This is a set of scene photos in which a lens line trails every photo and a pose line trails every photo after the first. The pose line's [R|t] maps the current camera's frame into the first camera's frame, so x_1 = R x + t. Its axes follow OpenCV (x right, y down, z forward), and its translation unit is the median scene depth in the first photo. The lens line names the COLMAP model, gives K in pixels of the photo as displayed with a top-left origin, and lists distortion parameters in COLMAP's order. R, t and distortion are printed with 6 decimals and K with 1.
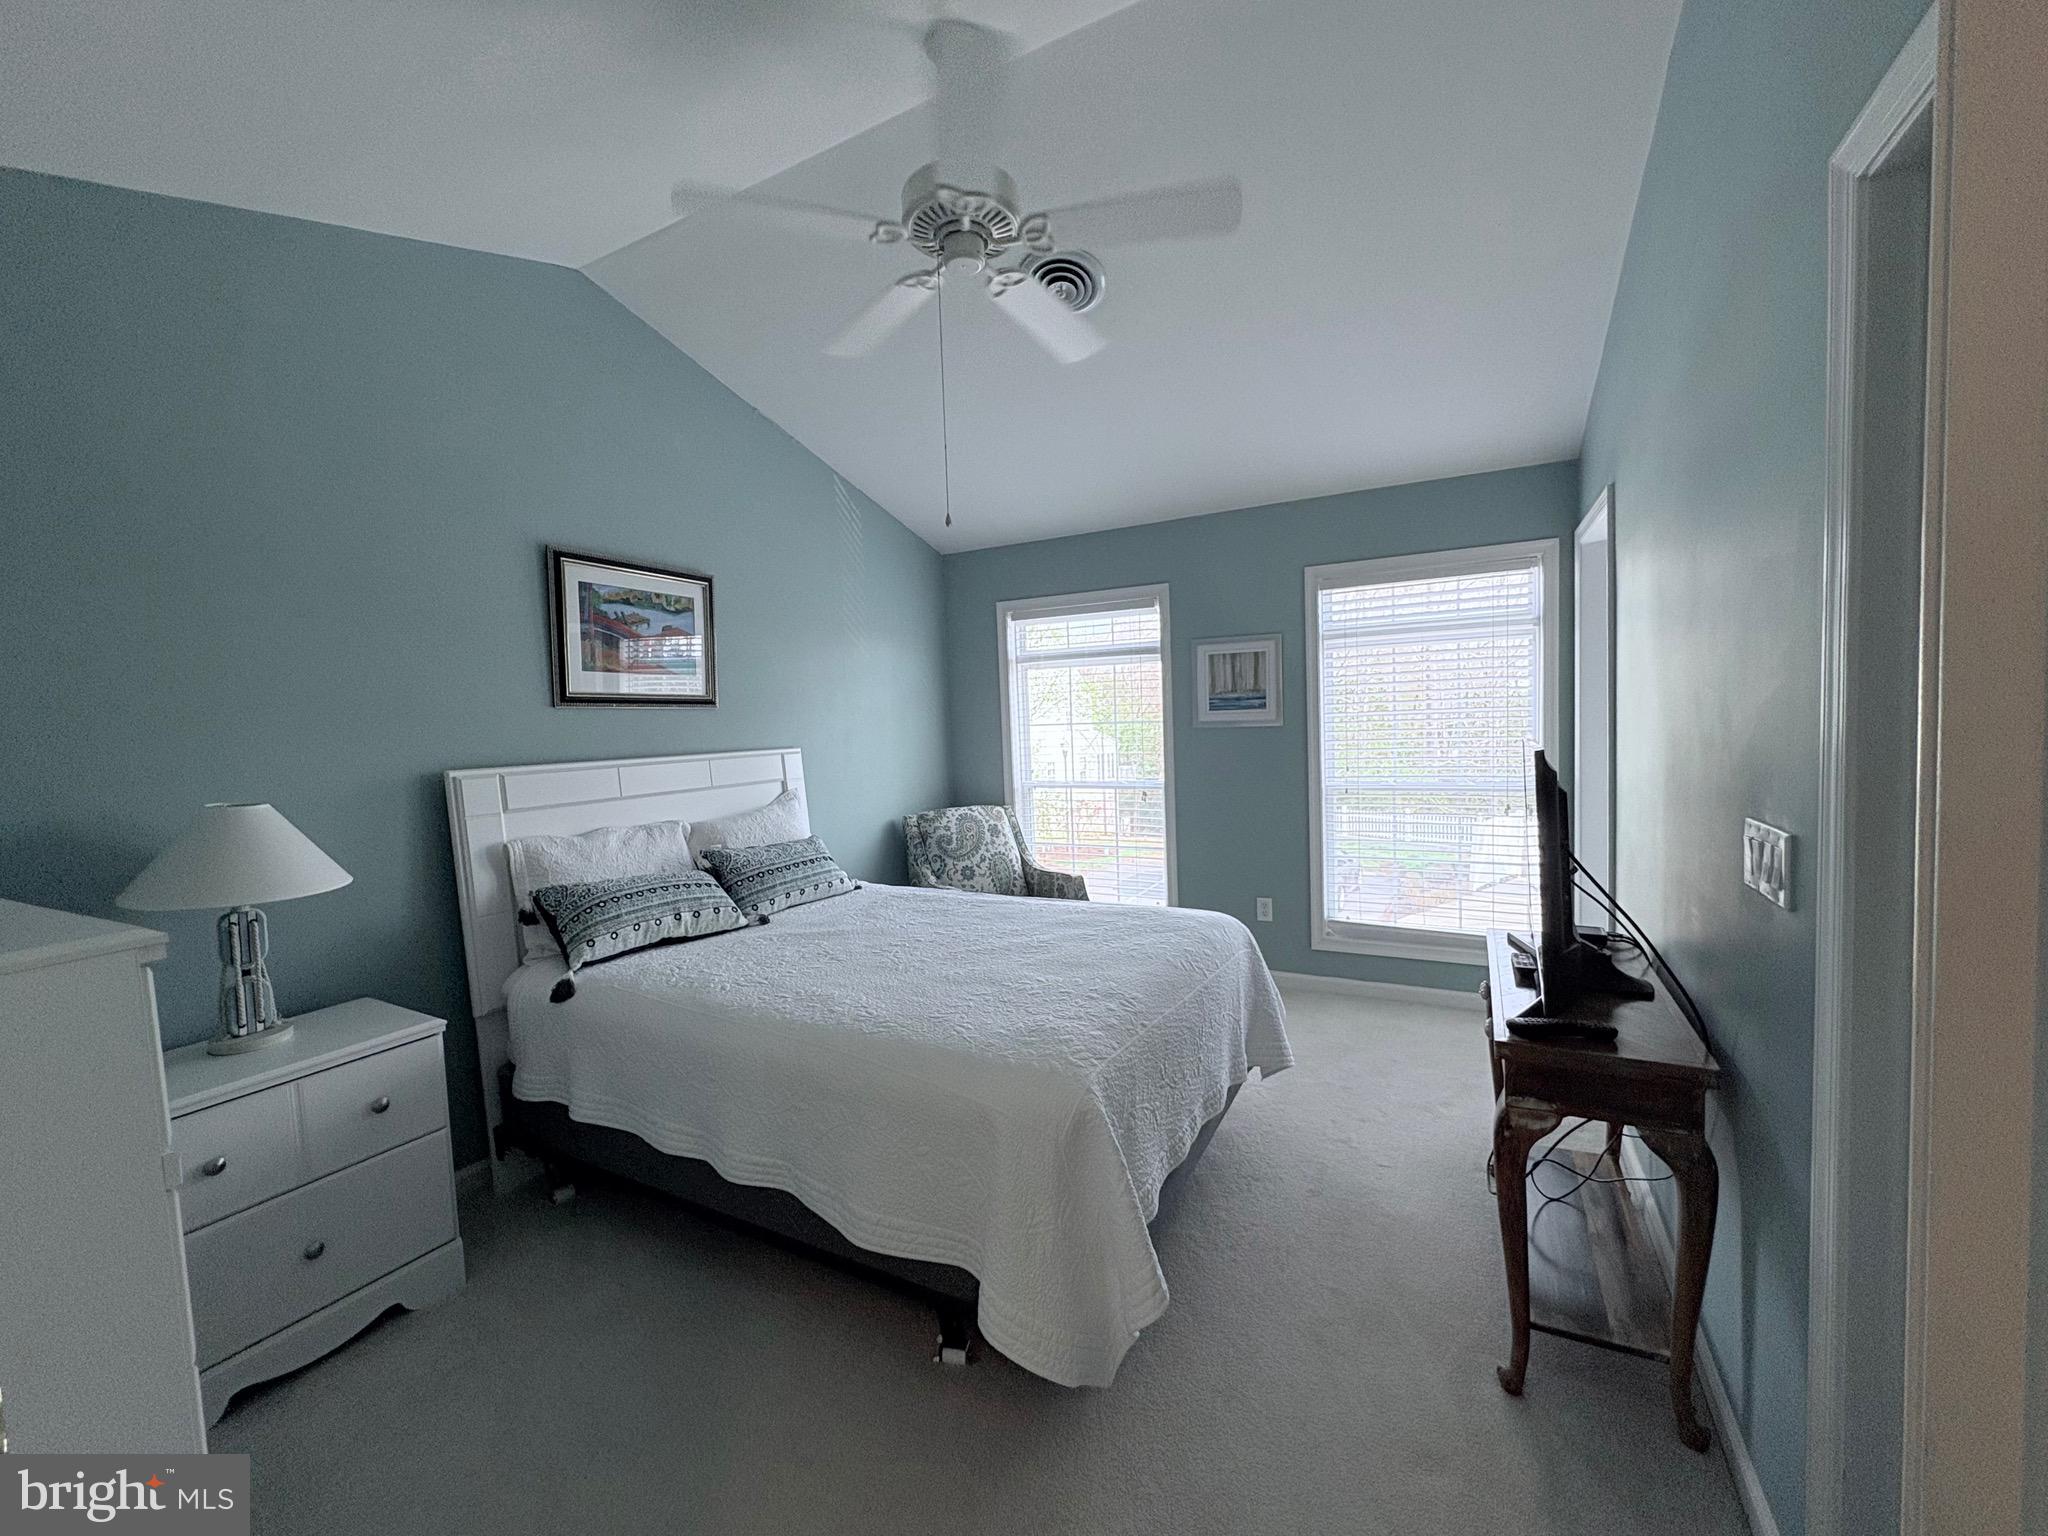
lens RADIAL K [[816.5, 0, 1032.0], [0, 816.5, 763.1], [0, 0, 1]] dist [0.002671, 0.000189]
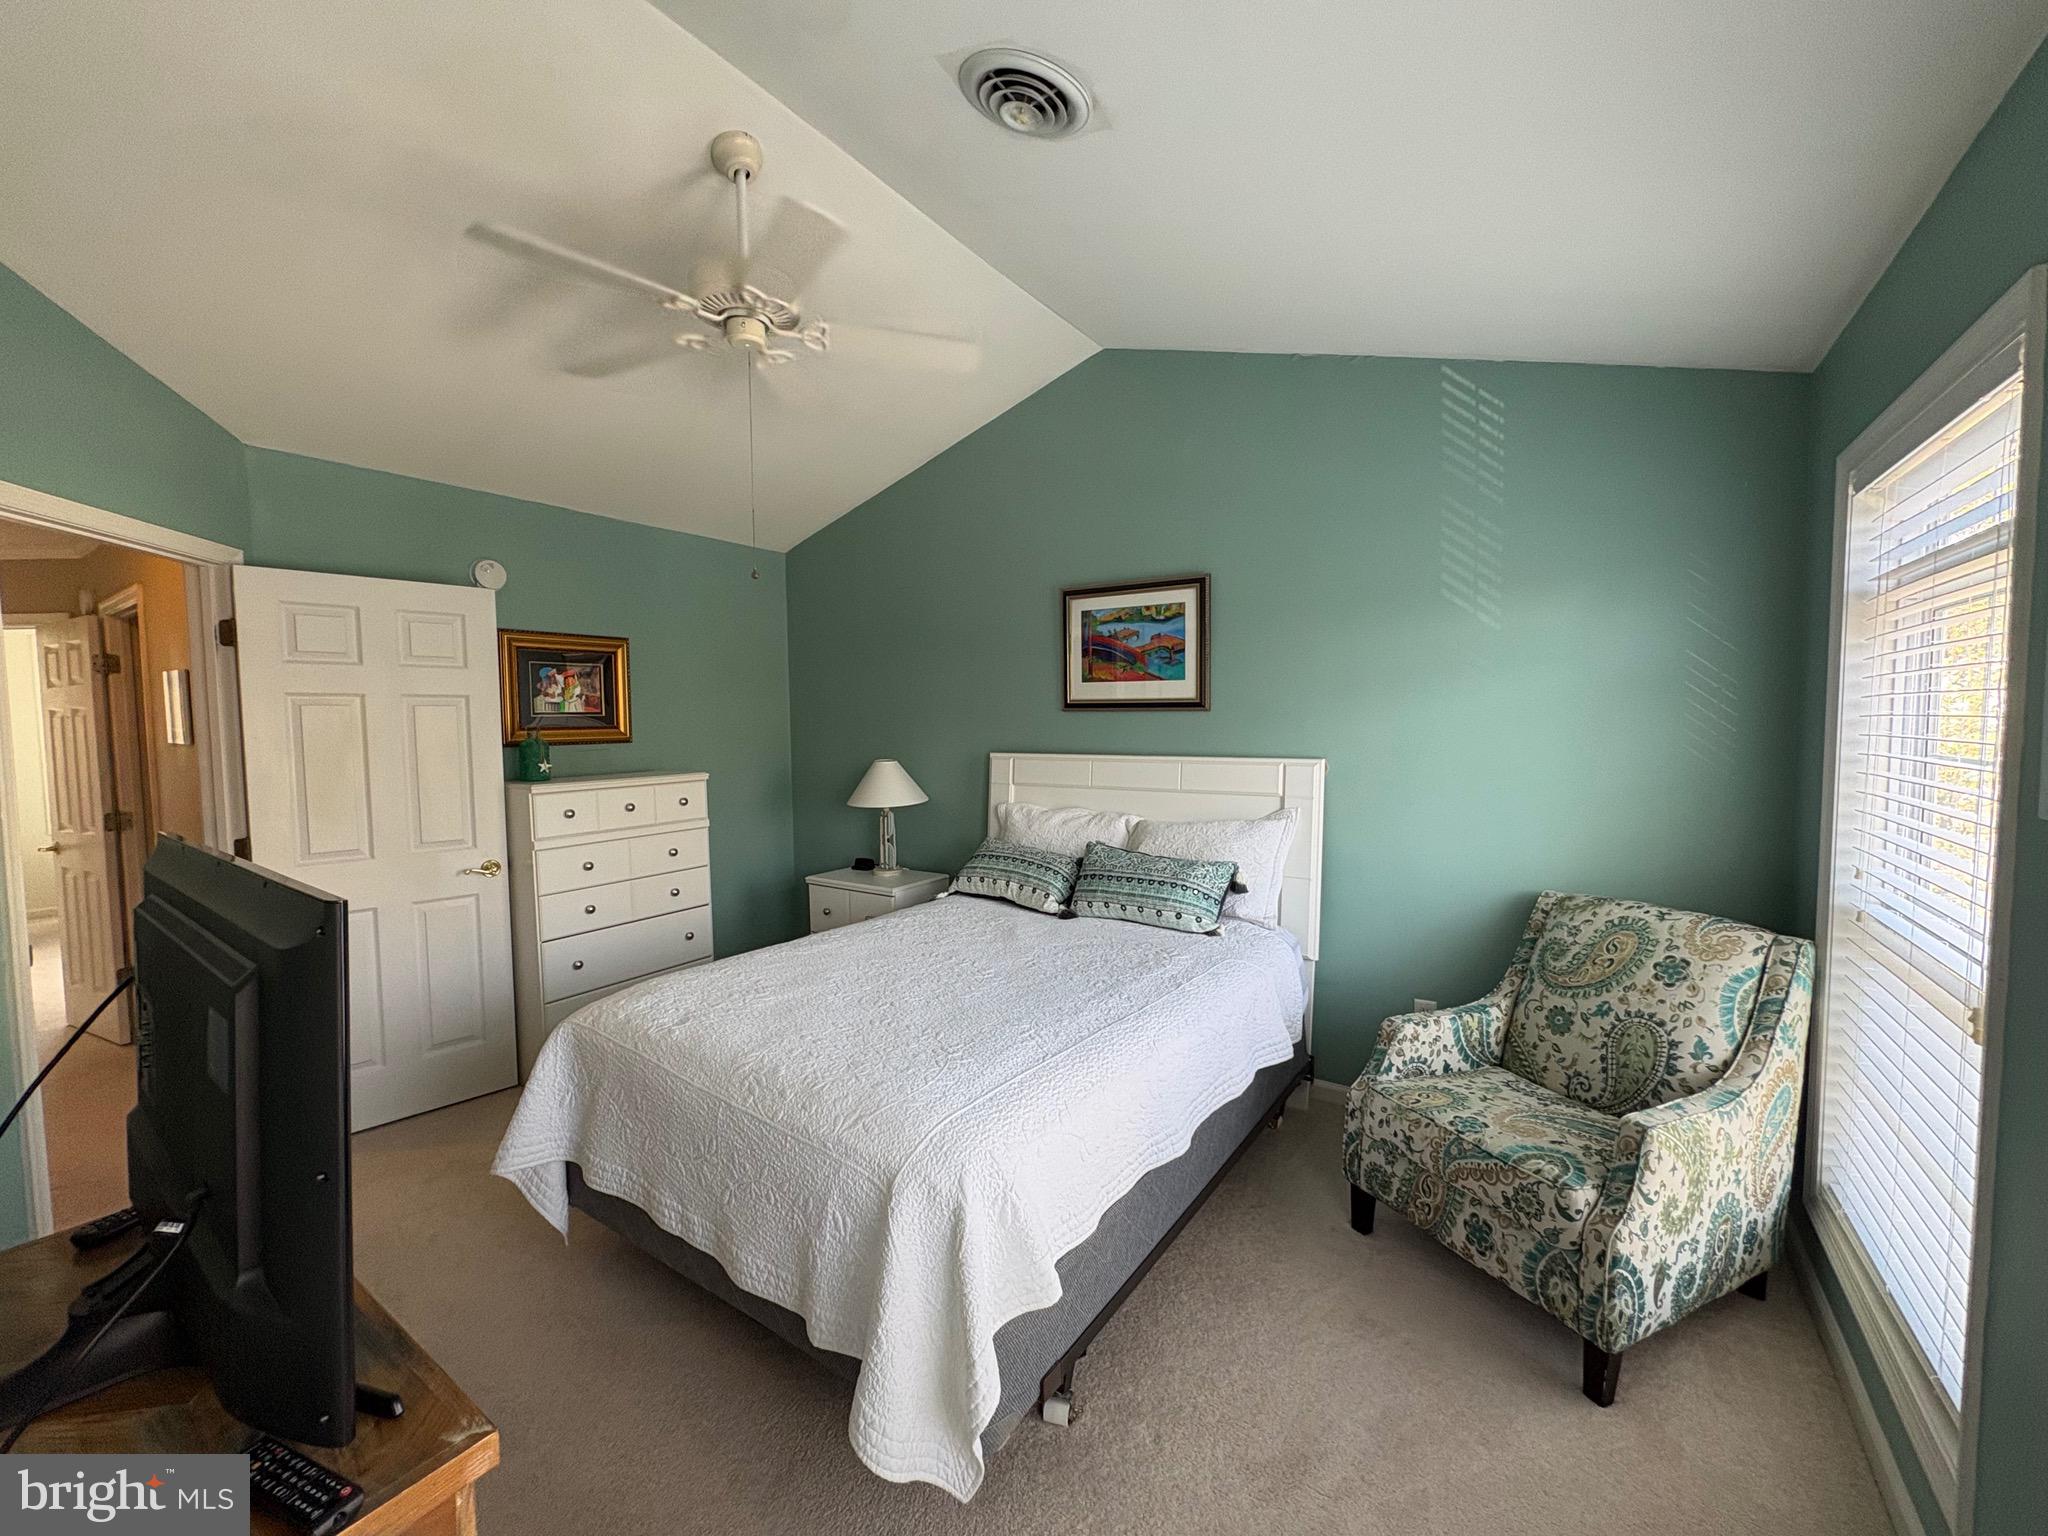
lens RADIAL K [[816.5, 0, 1028.4], [0, 816.5, 772.3], [0, 0, 1]] dist [0.002671, 0.000189]
pose [[-0.106667, 0.091650, -0.990062, 0.661907], [-0.048038, 0.994105, 0.097199, -0.087123], [0.993134, 0.057929, -0.101636, 0.978575]]
